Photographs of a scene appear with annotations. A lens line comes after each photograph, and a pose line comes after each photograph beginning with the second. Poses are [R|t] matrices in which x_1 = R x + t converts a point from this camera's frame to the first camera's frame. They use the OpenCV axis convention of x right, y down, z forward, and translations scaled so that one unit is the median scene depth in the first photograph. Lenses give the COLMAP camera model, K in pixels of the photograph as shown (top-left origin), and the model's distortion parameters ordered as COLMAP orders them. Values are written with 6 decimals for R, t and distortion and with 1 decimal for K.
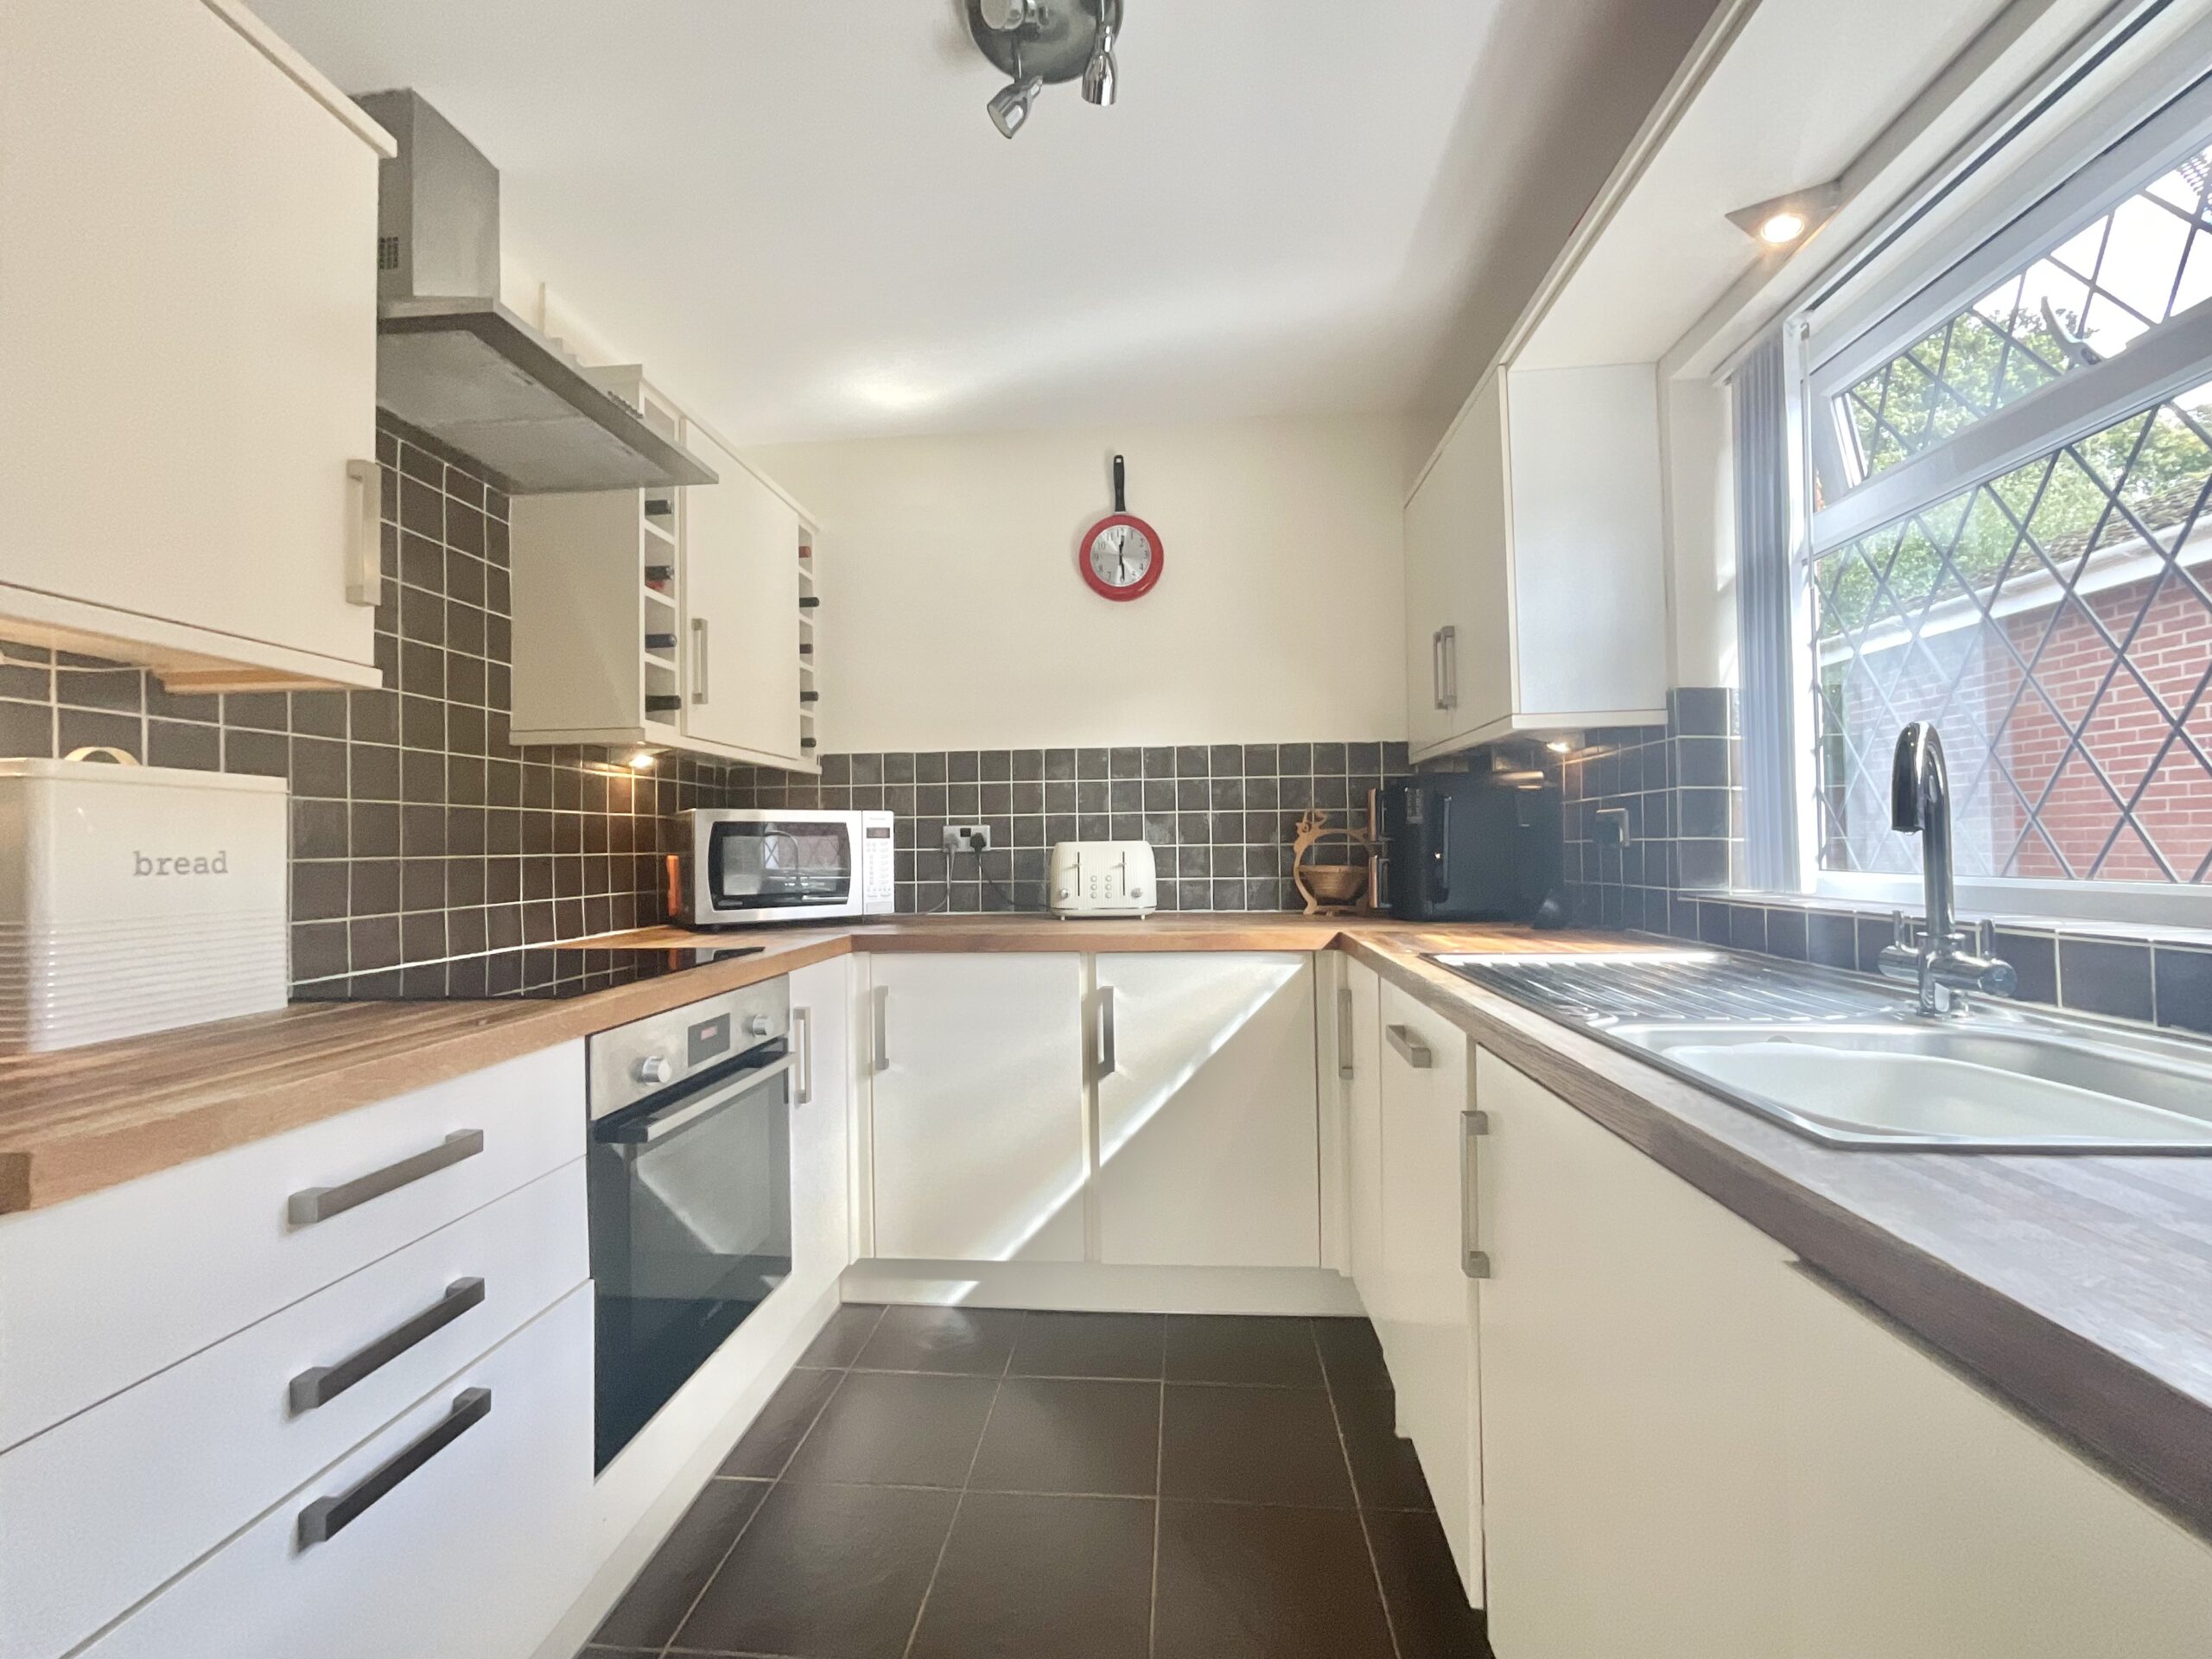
lens RADIAL K [[901.3, 0, 1106.0], [0, 901.3, 829.5], [0, 0, 1]] dist [-0.000247, -0.000458]
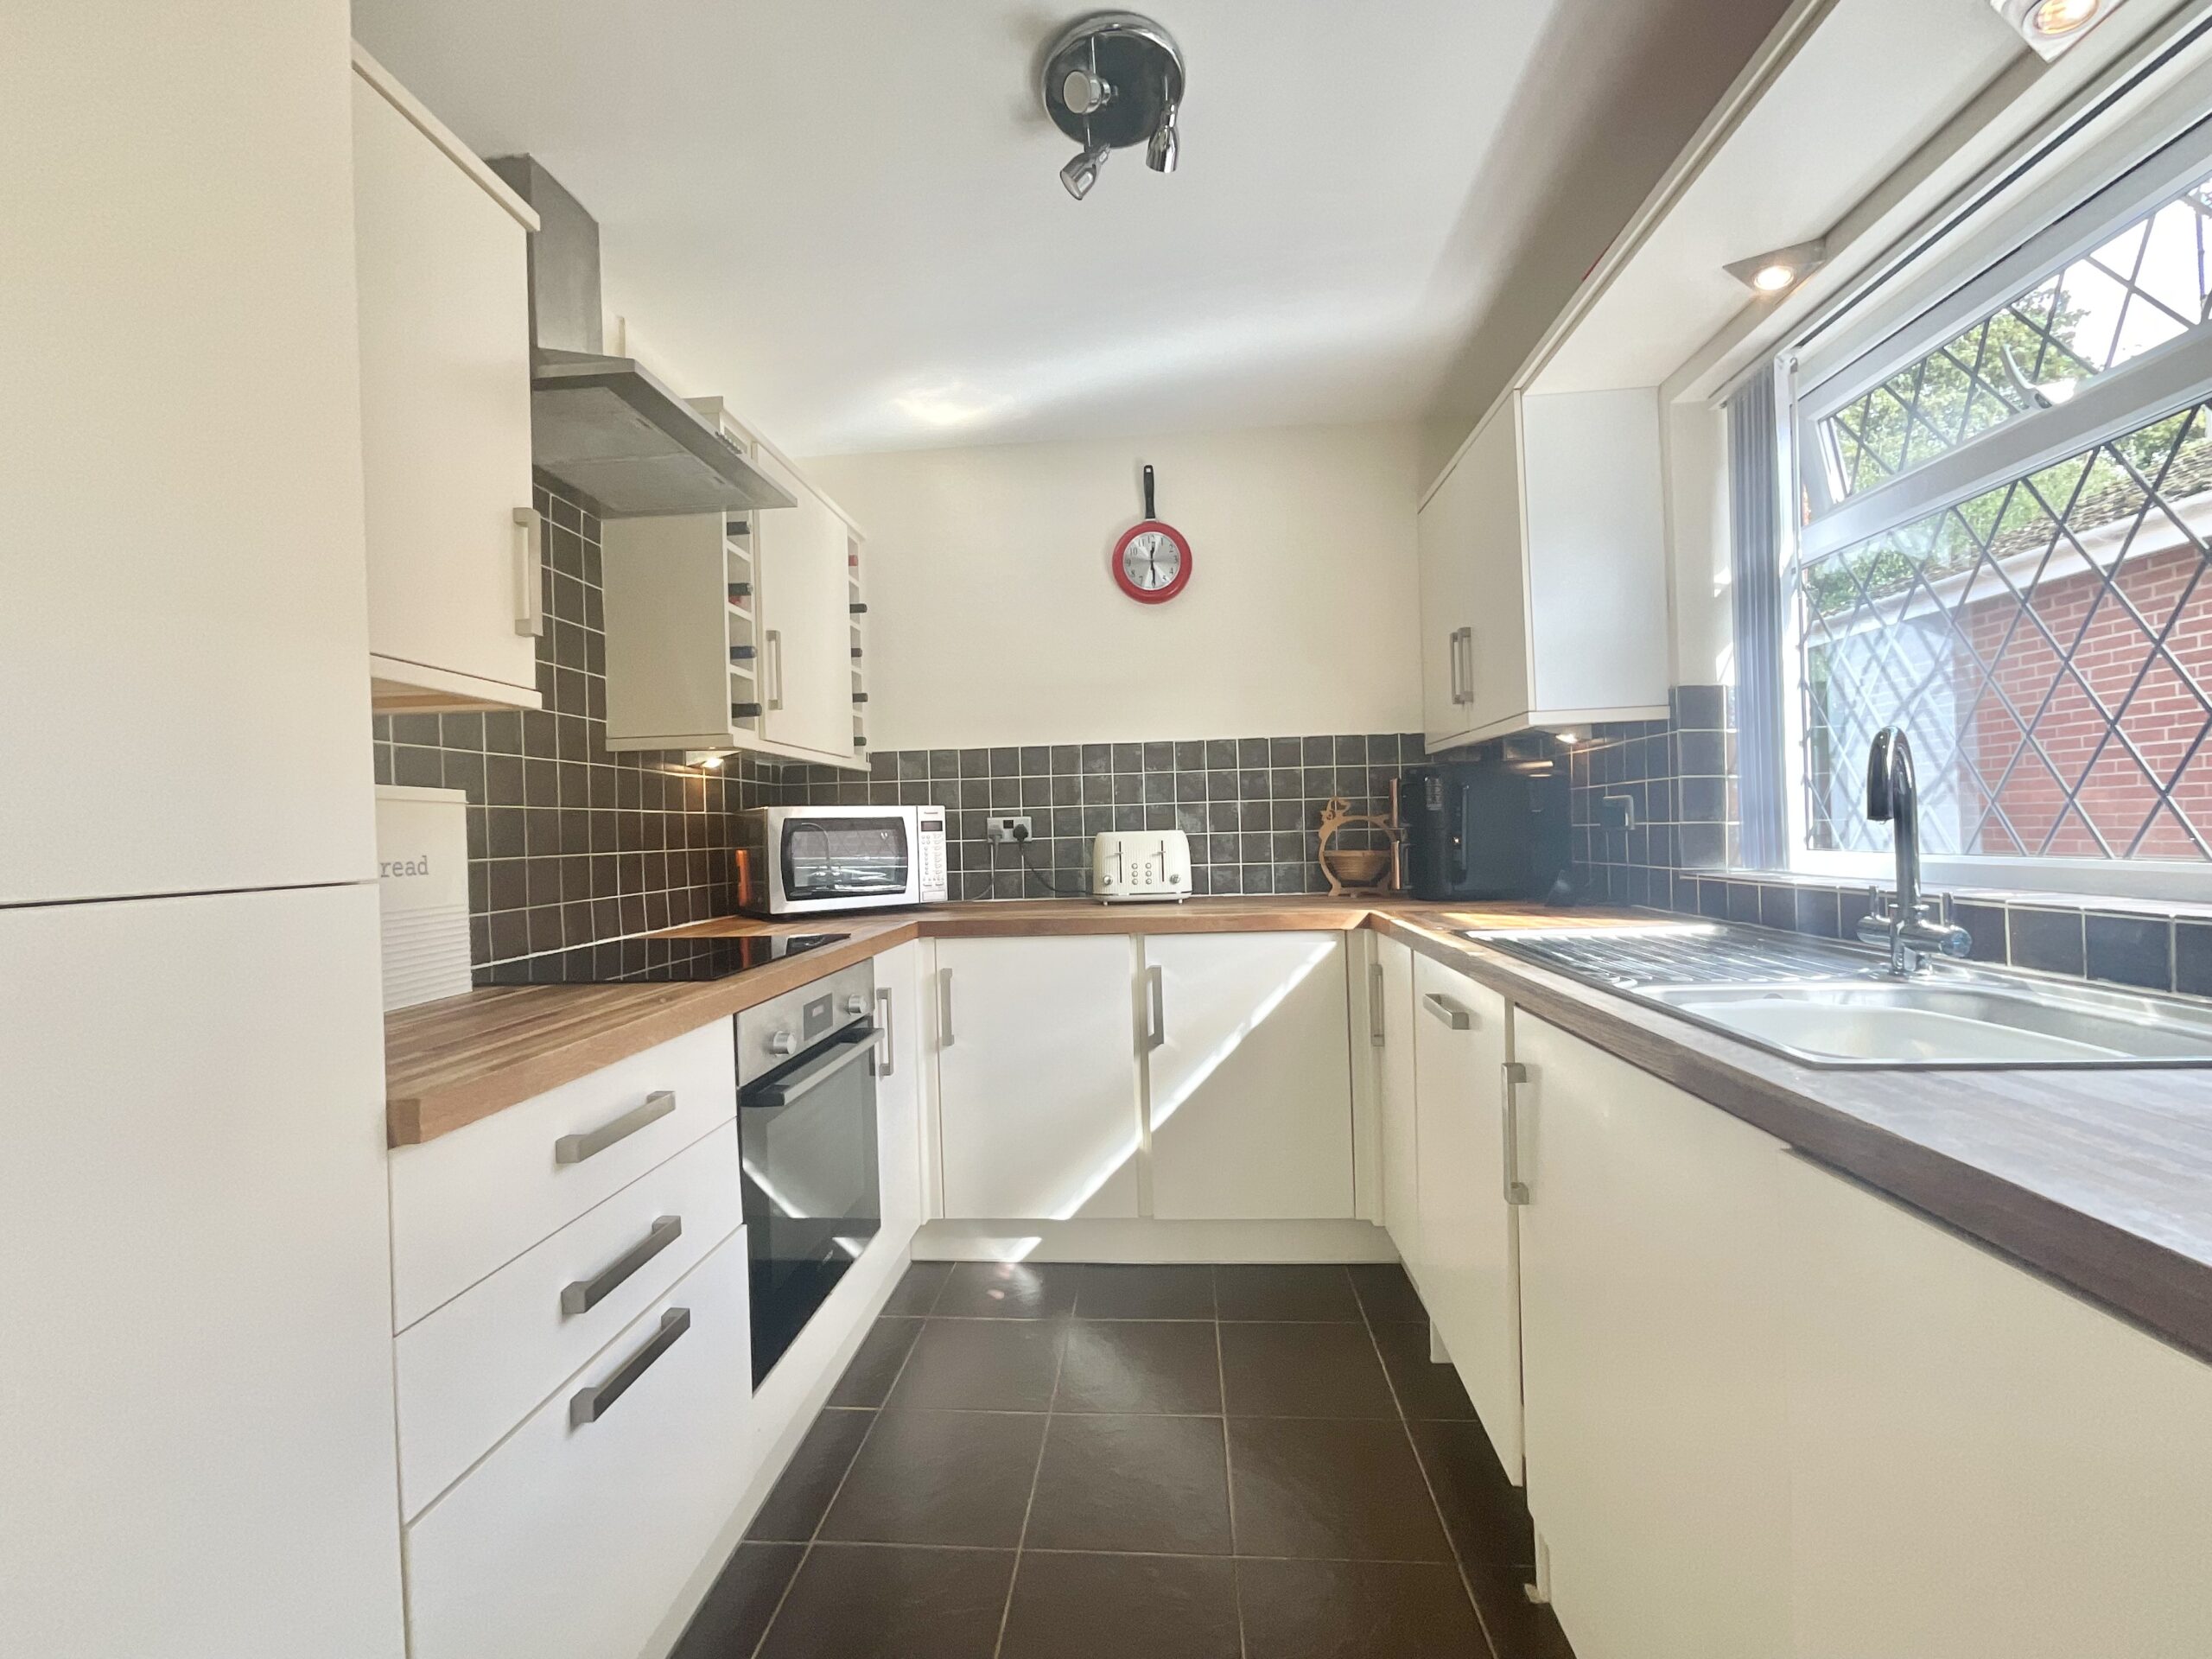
lens RADIAL K [[903.1, 0, 1106.0], [0, 903.1, 829.5], [0, 0, 1]] dist [-0.000815, 0.000234]
pose [[0.999853, -0.014248, 0.009500, -0.077053], [0.014081, 0.999749, 0.017429, -0.010850], [-0.009746, -0.017293, 0.999803, -0.097309]]
